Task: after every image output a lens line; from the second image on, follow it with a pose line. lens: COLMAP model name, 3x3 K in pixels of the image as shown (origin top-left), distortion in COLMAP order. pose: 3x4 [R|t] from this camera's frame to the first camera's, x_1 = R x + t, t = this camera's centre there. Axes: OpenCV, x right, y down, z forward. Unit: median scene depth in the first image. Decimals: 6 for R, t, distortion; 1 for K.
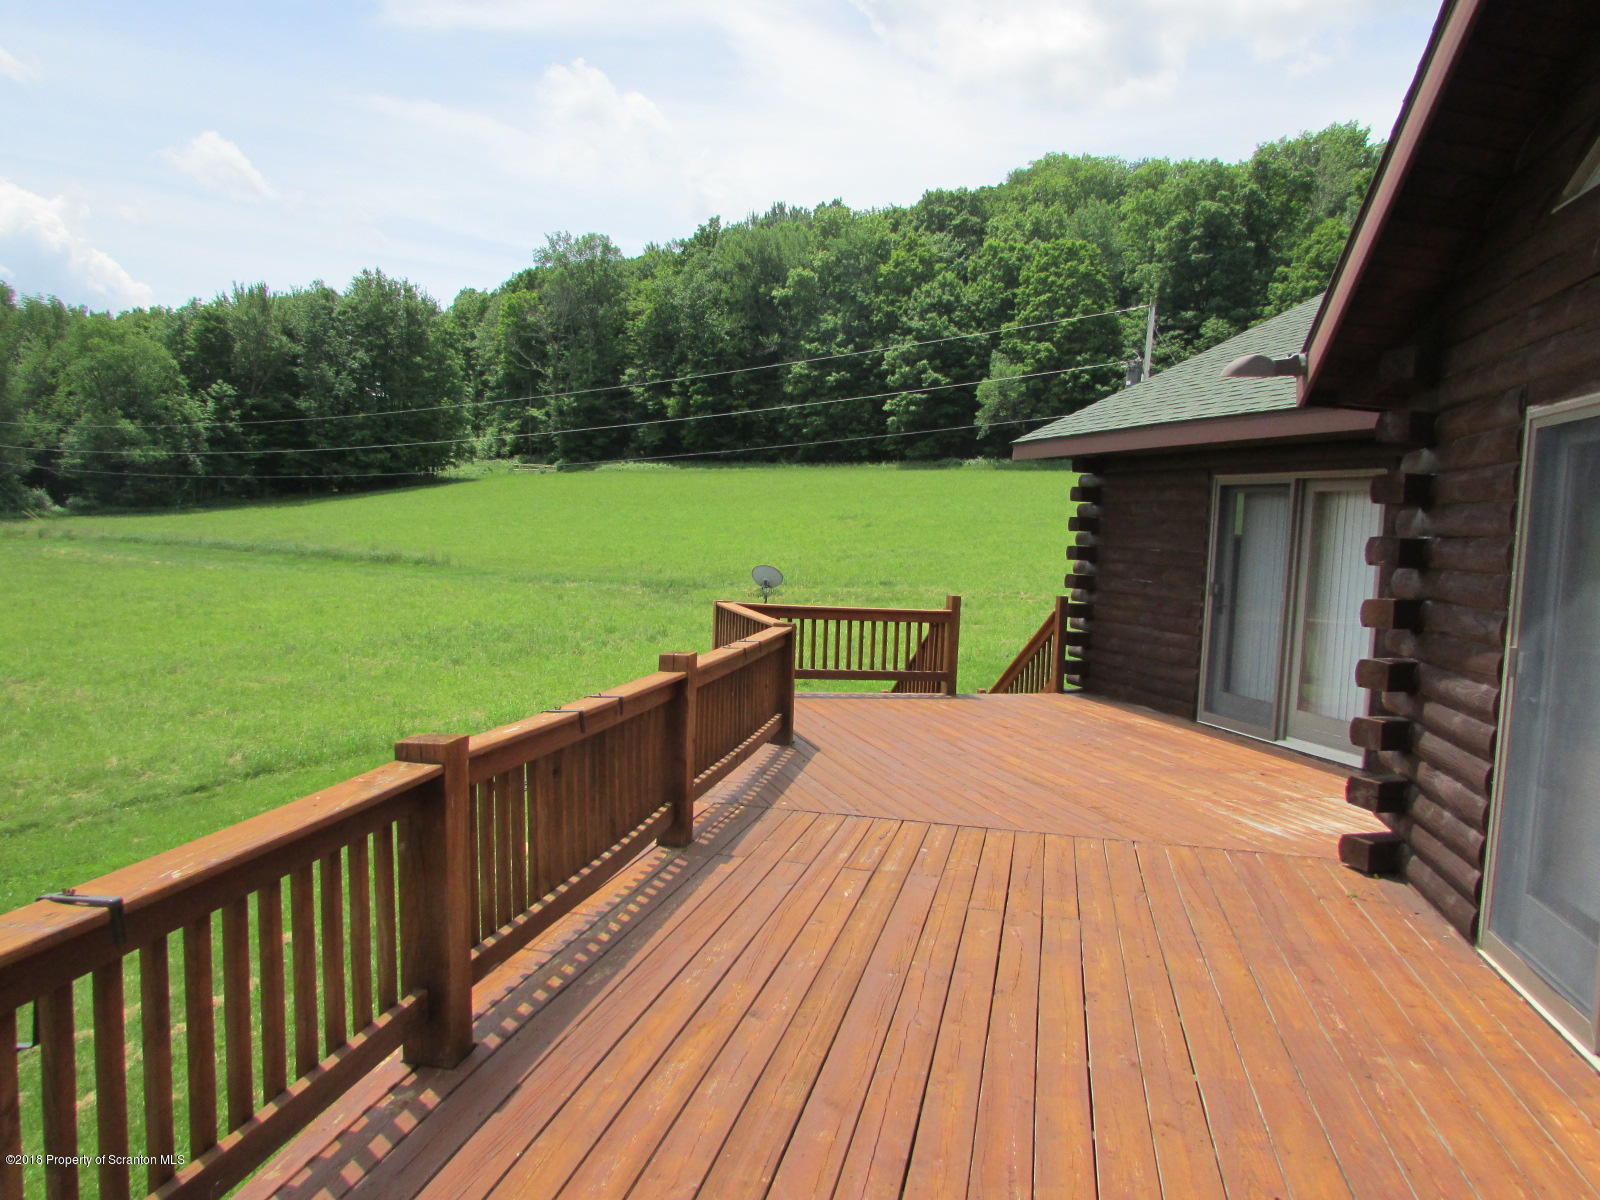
lens RADIAL K [[1147.6, 0, 798.3], [0, 1147.6, 600.4], [0, 0, 1]] dist [-0.023430, 0.004970]
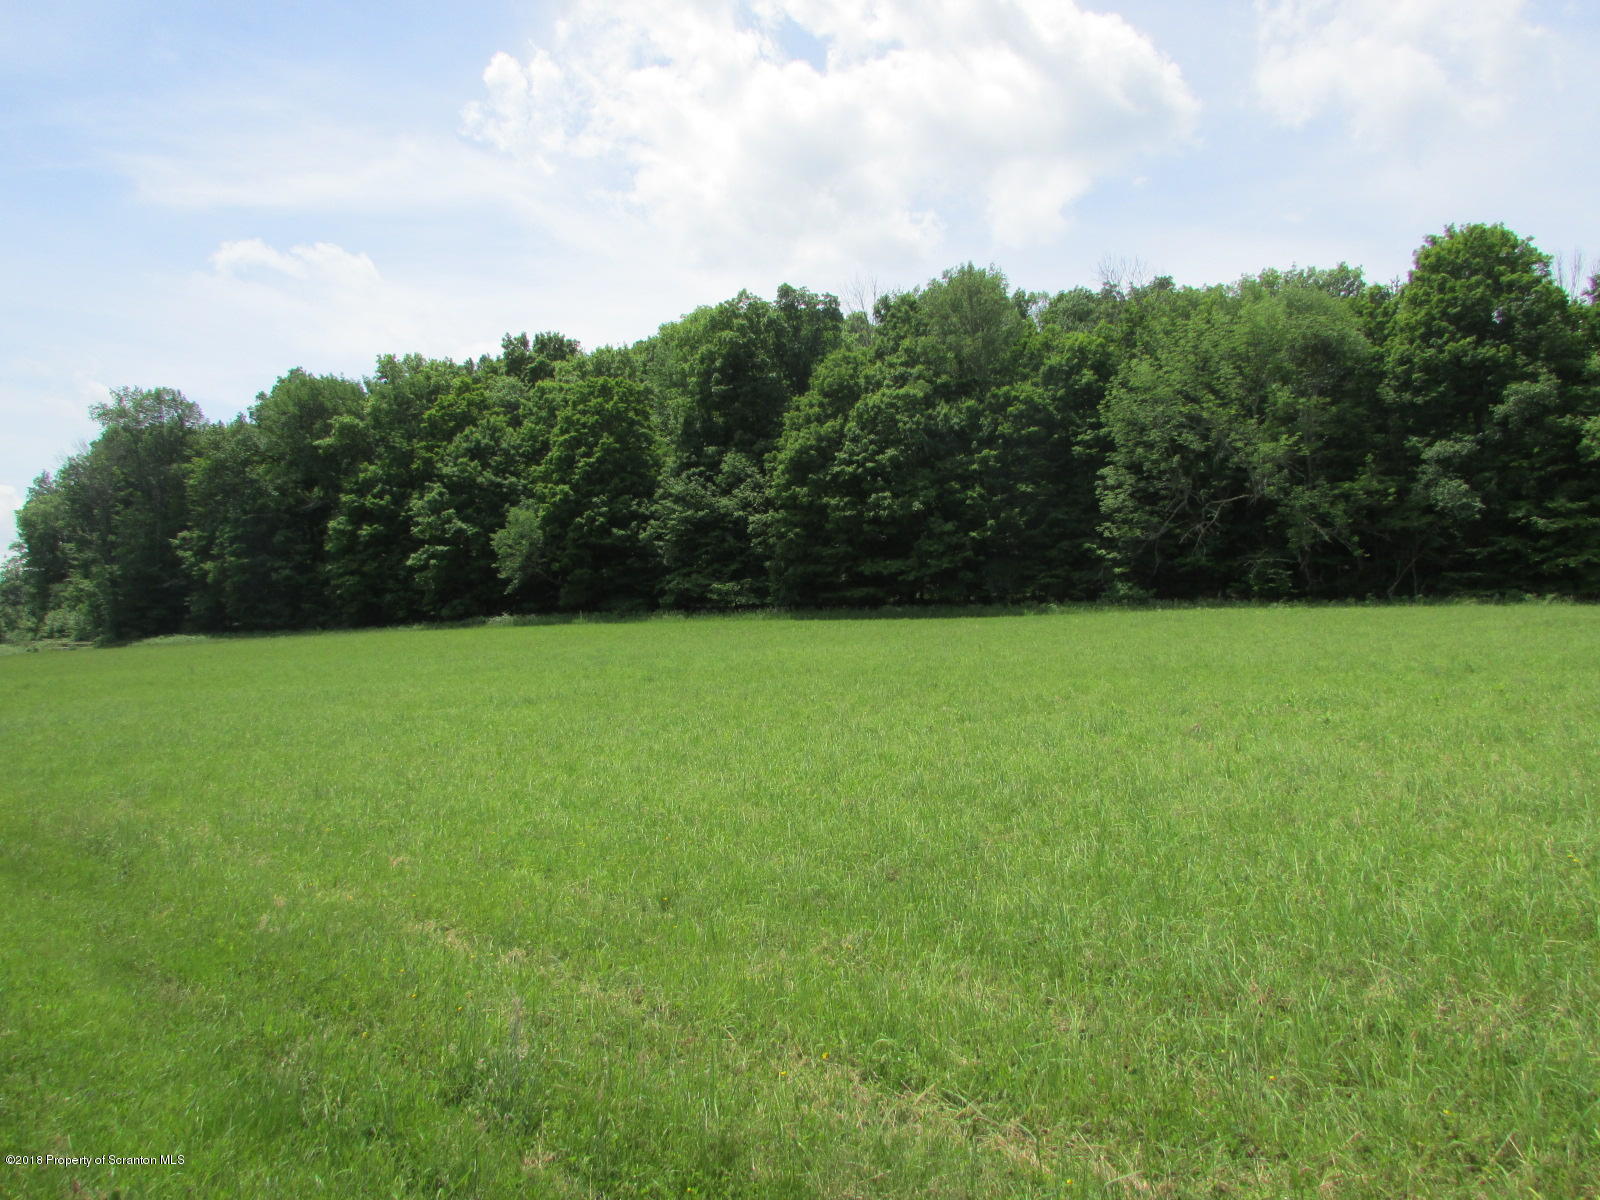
lens RADIAL K [[1147.6, 0, 798.3], [0, 1147.6, 600.4], [0, 0, 1]] dist [-0.023430, 0.004970]
pose [[0.990712, -0.035073, 0.131379, 0.260422], [0.053673, 0.988578, -0.140831, 0.001686], [-0.124939, 0.146574, 0.981278, 0.098809]]
